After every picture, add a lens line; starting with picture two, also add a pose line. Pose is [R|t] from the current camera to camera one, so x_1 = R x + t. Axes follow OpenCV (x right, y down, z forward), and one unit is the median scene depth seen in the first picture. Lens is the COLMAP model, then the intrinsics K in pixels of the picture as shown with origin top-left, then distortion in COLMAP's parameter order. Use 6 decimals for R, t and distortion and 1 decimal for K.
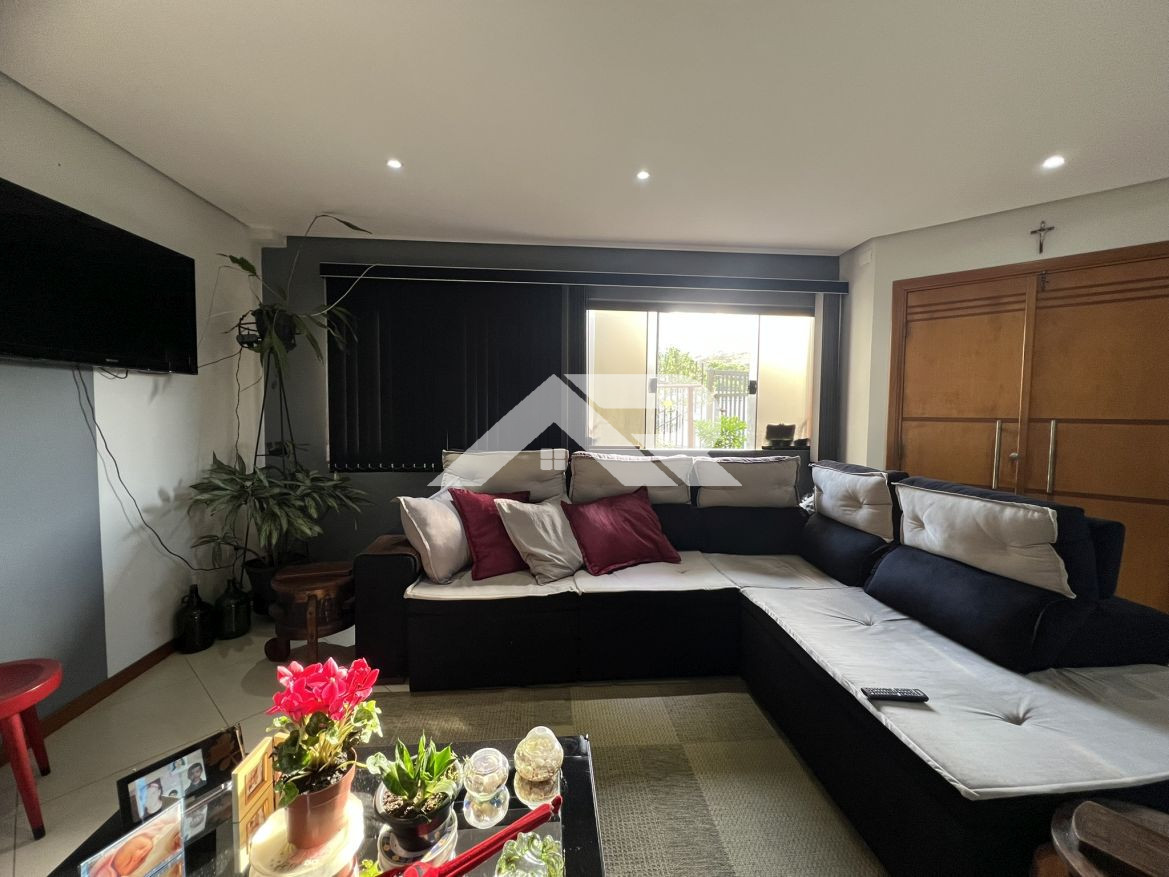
lens RADIAL K [[465.9, 0, 587.6], [0, 465.9, 438.3], [0, 0, 1]] dist [-0.001634, -0.000103]
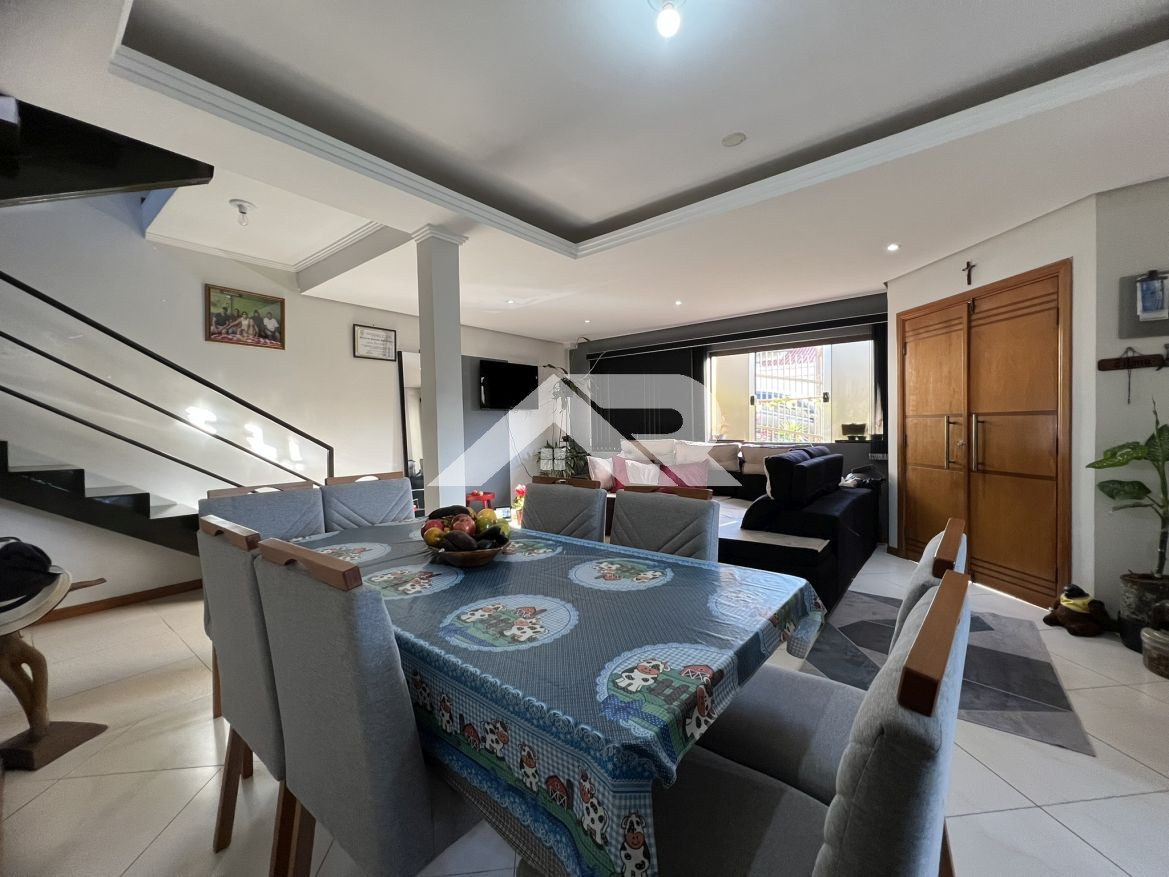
lens RADIAL K [[465.9, 0, 587.6], [0, 465.9, 438.3], [0, 0, 1]] dist [-0.001634, -0.000103]
pose [[0.720568, -0.002834, -0.693378, 1.090804], [-0.015157, 0.999688, -0.019838, 0.067533], [0.693218, 0.024804, 0.720301, -0.644496]]
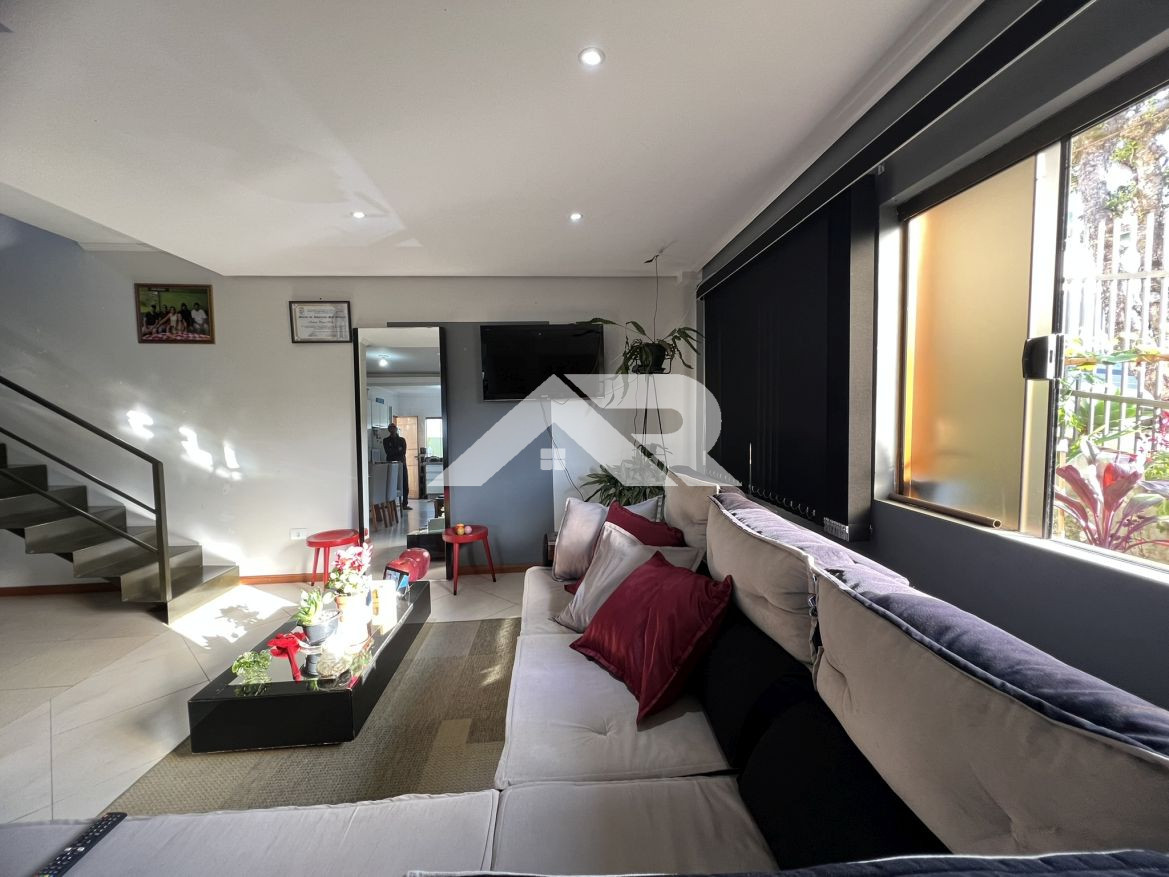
lens RADIAL K [[465.9, 0, 587.6], [0, 465.9, 438.3], [0, 0, 1]] dist [-0.001634, -0.000103]
pose [[-0.006628, 0.057503, -0.998323, 0.672298], [-0.037398, 0.997633, 0.057711, -0.082804], [0.999278, 0.037718, -0.004462, 0.887438]]
